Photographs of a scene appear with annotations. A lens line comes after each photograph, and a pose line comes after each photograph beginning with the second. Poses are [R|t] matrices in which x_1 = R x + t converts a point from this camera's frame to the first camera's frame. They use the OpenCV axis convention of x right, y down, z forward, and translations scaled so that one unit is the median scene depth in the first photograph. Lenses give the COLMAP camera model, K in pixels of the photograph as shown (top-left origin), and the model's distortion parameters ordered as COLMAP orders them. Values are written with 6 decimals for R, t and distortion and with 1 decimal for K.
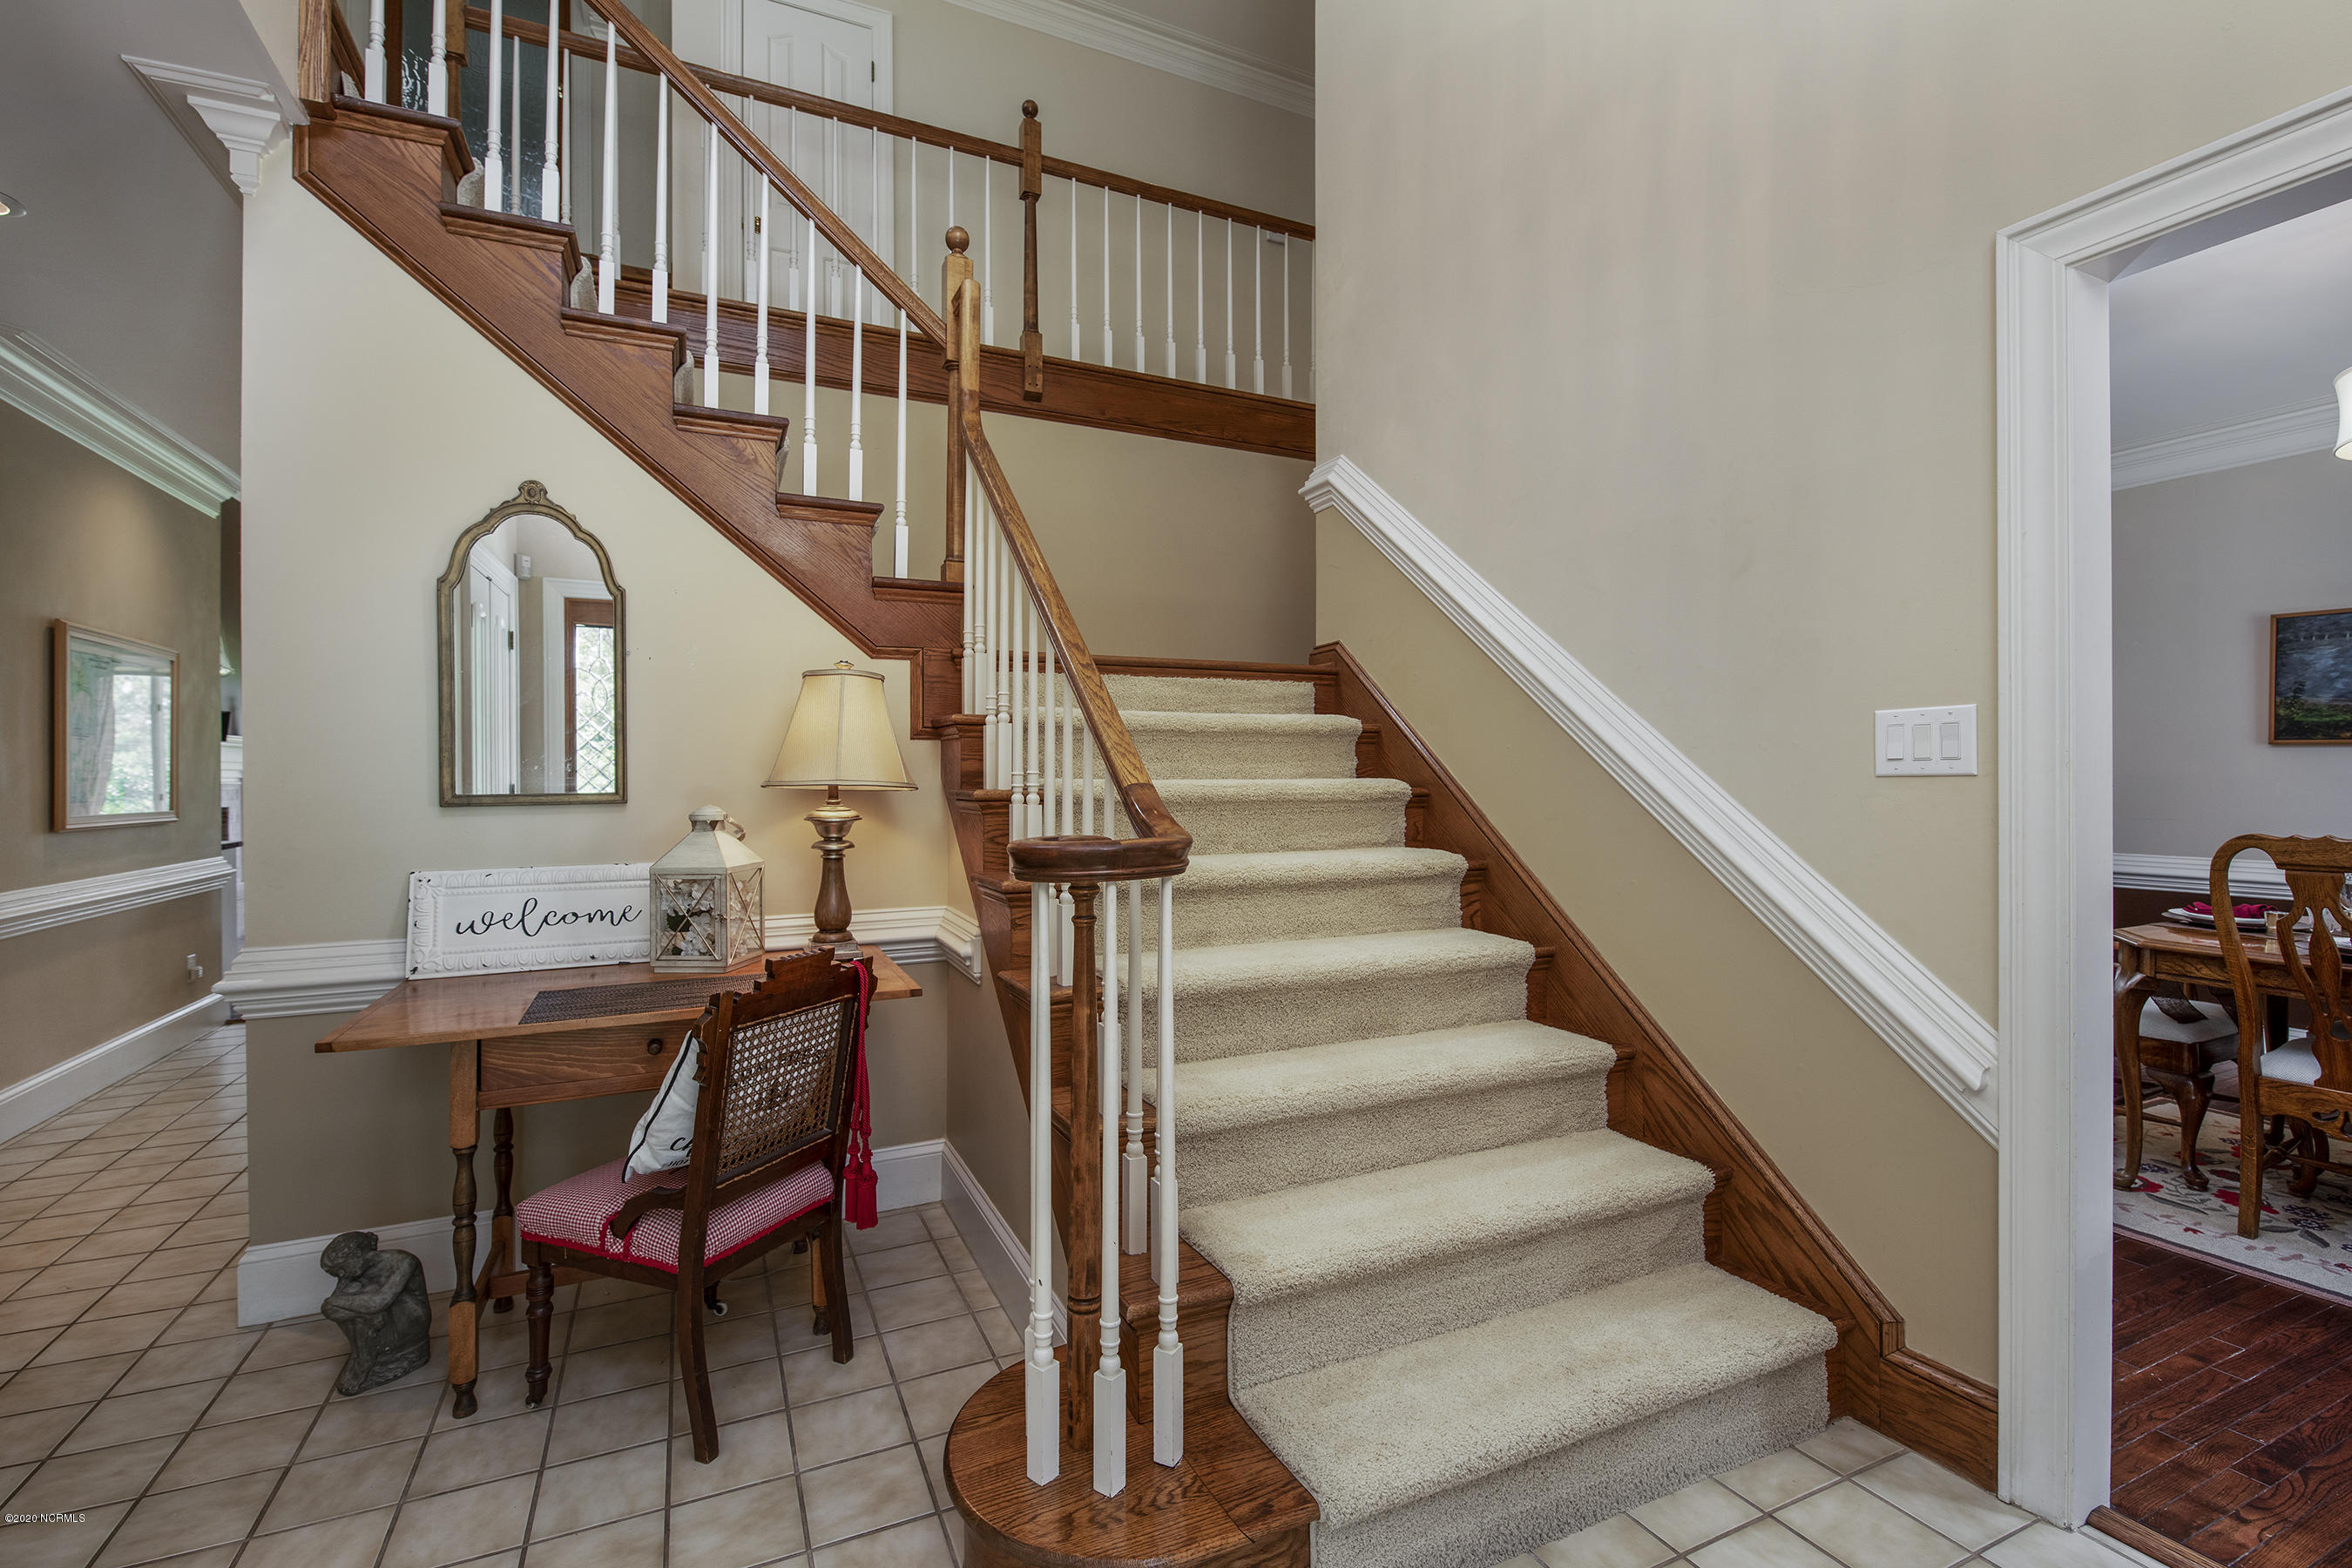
lens RADIAL K [[1043.5, 0, 1176.0], [0, 1043.5, 781.6], [0, 0, 1]] dist [-0.002772, -0.000475]
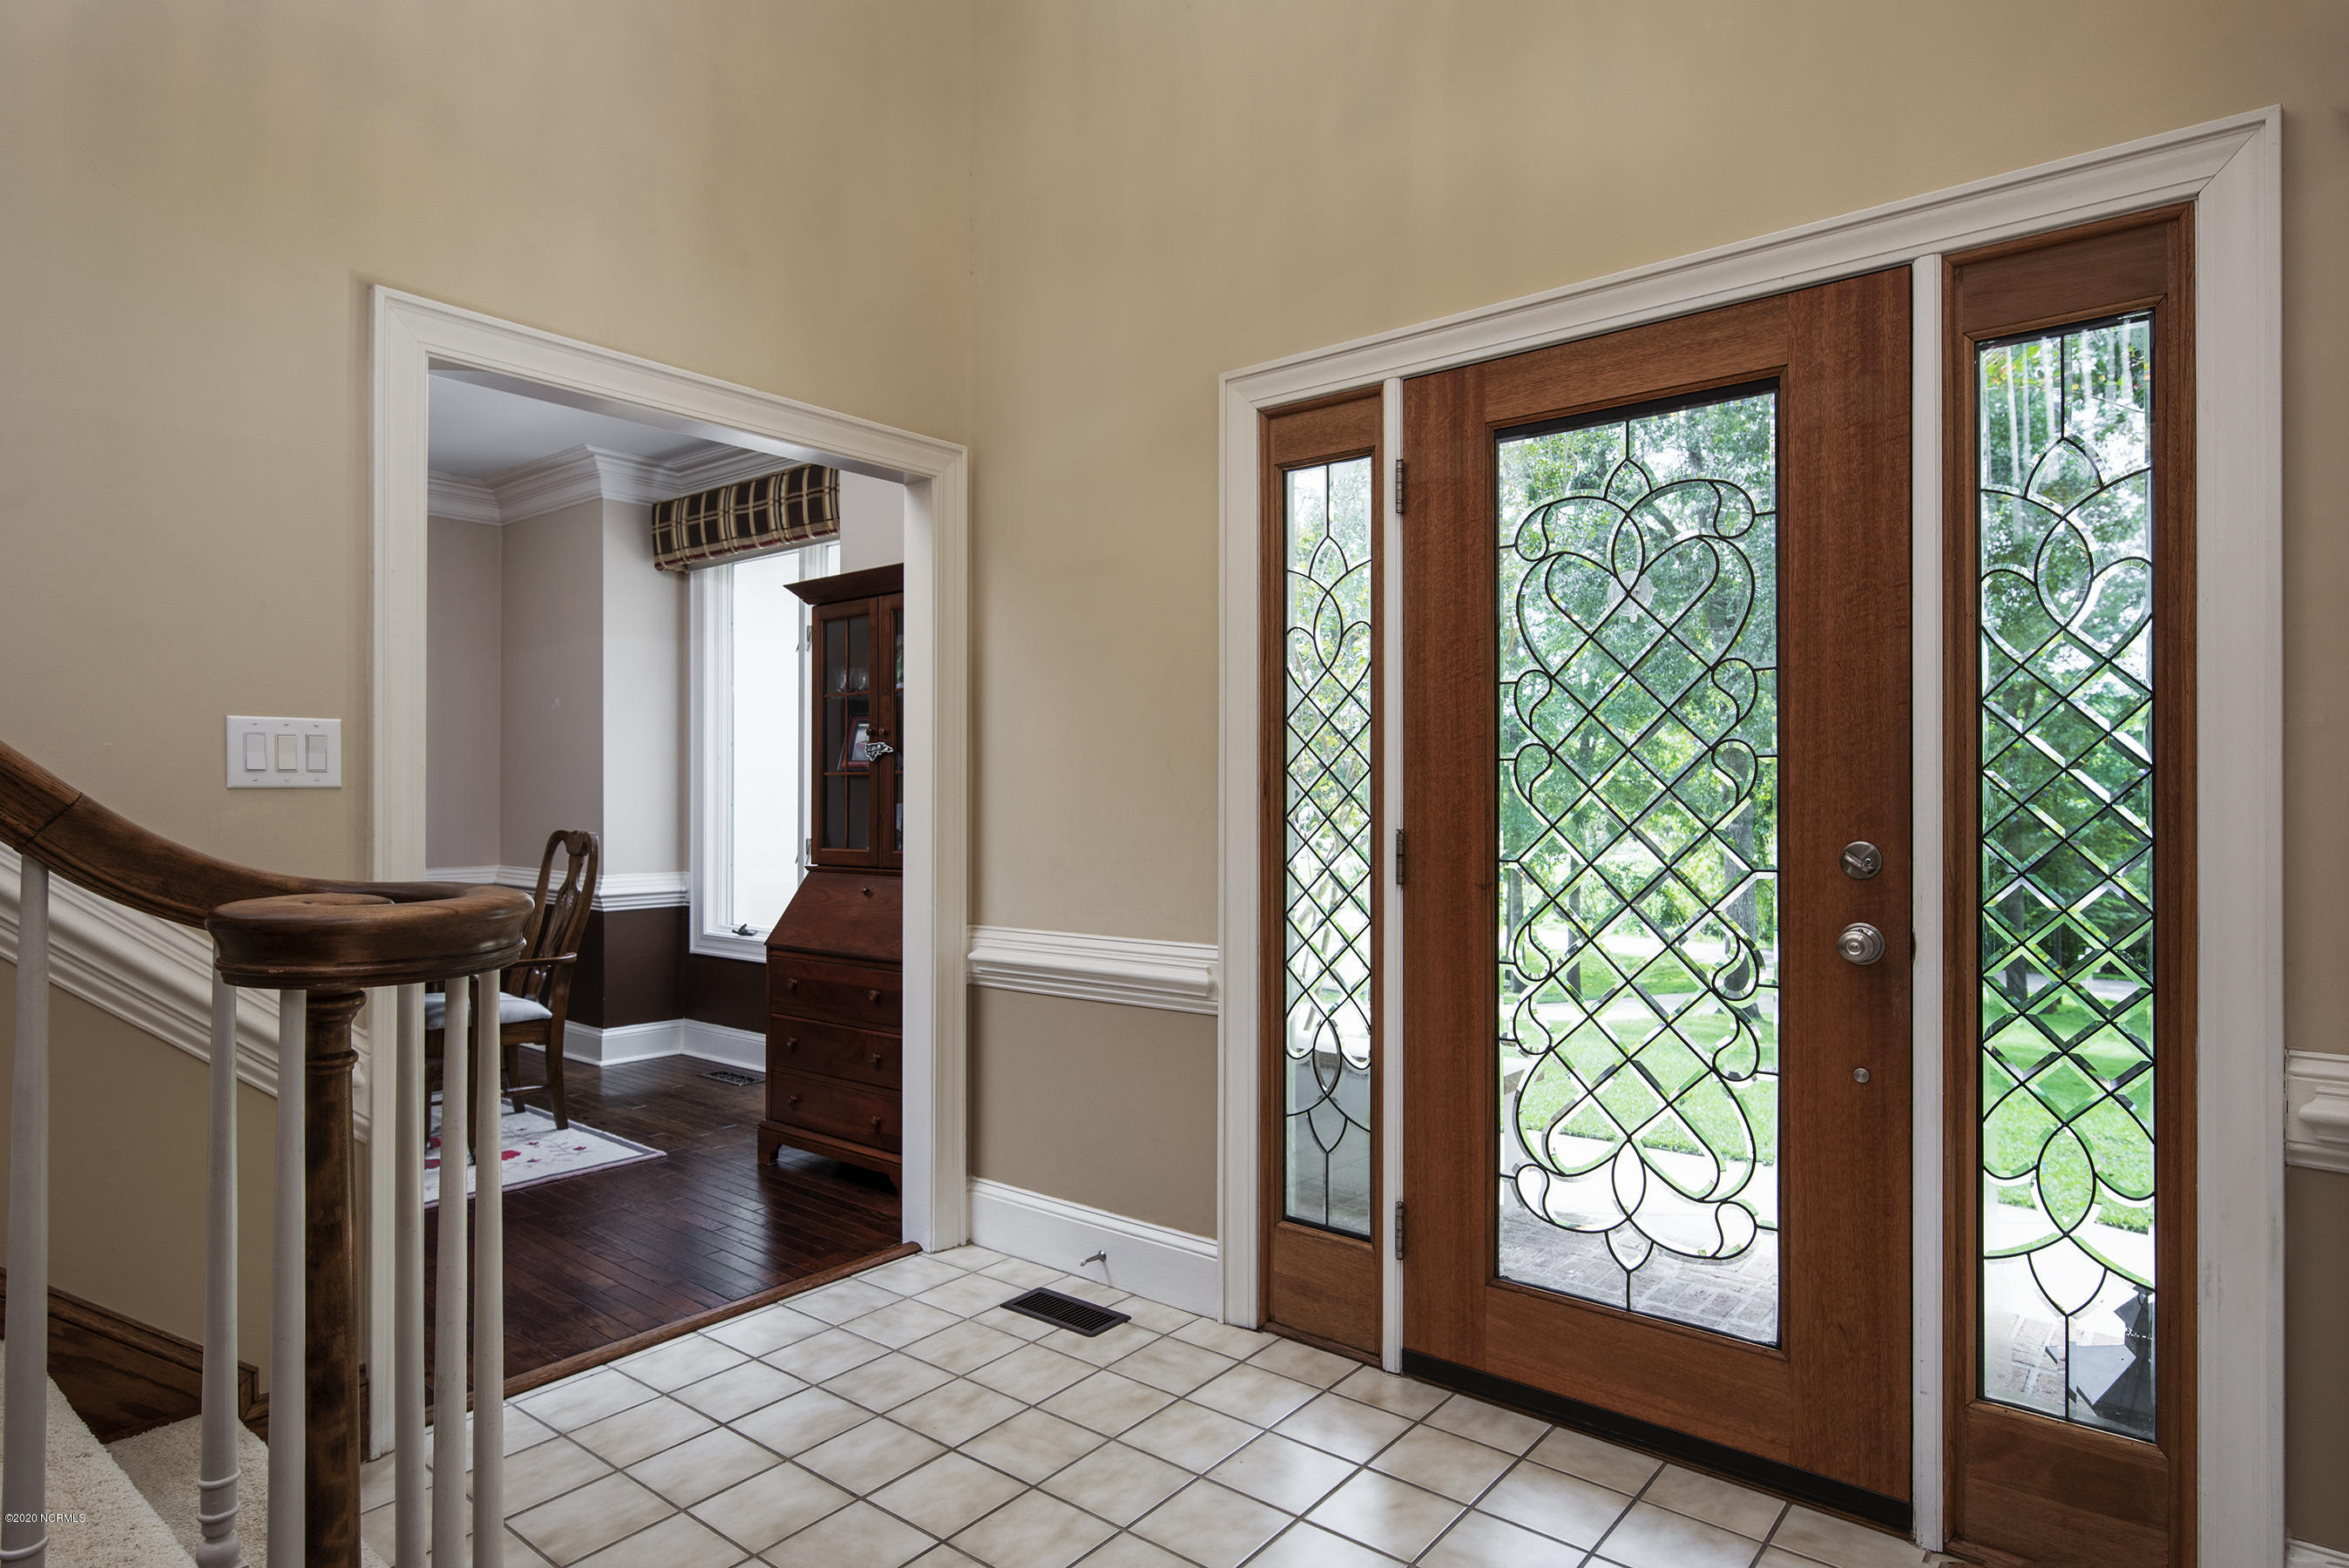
lens RADIAL K [[1310.0, 0, 1166.2], [0, 1310.0, 784.0], [0, 0, 1]] dist [0.019580, -0.000546]
pose [[-0.429110, 0.005019, 0.903238, -0.753005], [0.000376, 0.999985, -0.005378, -0.002477], [-0.903252, -0.001968, -0.429106, 0.797059]]
